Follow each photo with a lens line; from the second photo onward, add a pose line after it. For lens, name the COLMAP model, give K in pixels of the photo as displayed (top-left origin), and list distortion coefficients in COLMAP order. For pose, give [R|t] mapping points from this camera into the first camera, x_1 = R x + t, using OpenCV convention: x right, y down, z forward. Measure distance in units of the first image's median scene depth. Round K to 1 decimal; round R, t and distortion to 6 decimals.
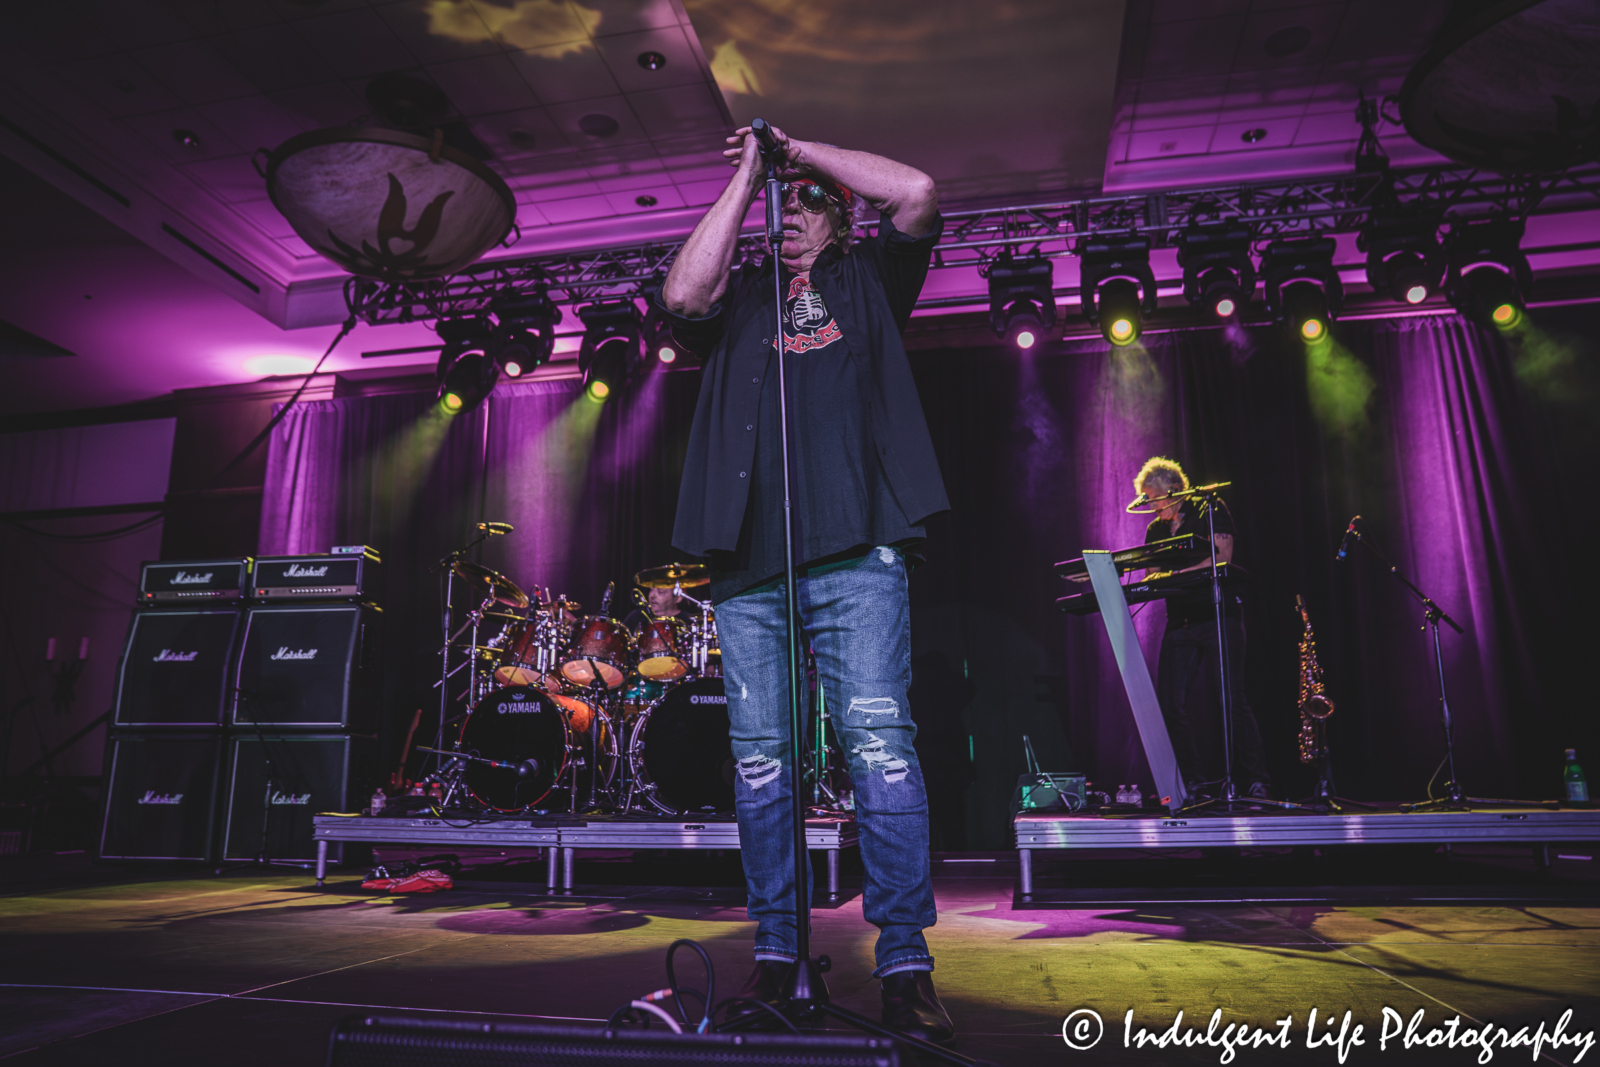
lens RADIAL K [[1114.4, 0, 800.0], [0, 1114.4, 533.5], [0, 0, 1]] dist [-0.150737, 0.121429]
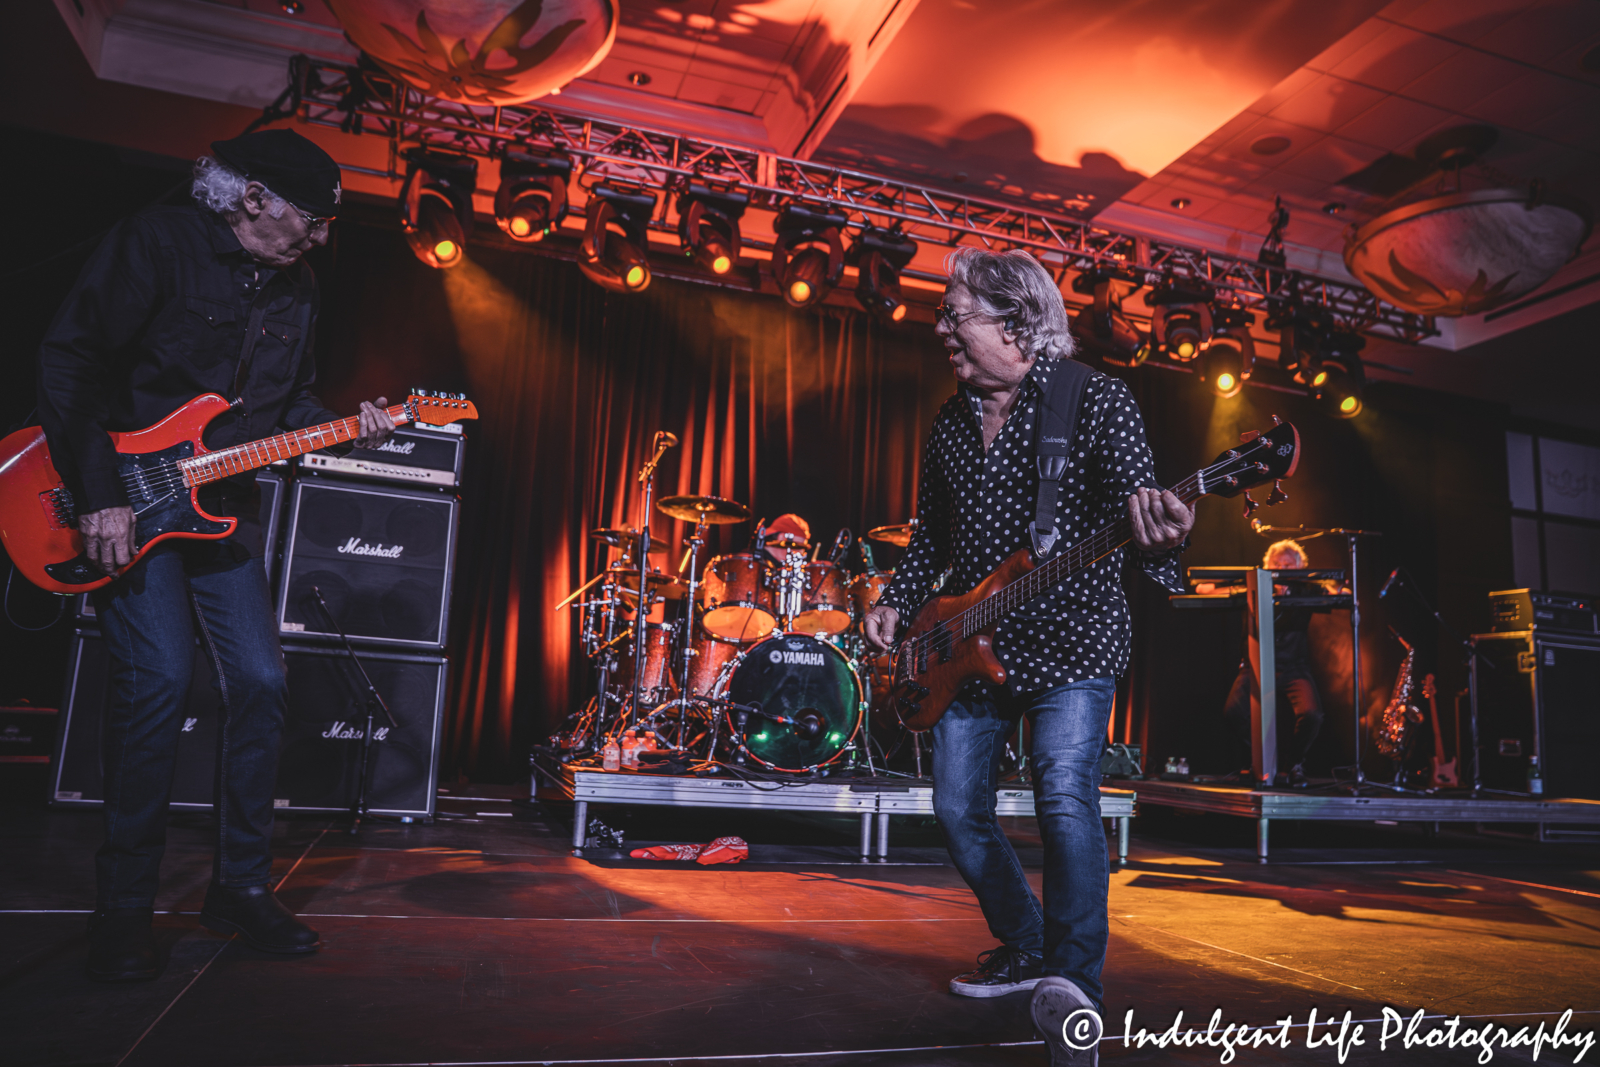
lens RADIAL K [[1114.4, 0, 800.0], [0, 1114.4, 533.5], [0, 0, 1]] dist [-0.150737, 0.121429]
pose [[0.865330, 0.137099, 0.482087, -0.557197], [-0.172026, 0.984673, 0.028752, 0.023513], [-0.470756, -0.107812, 0.875651, 0.159634]]
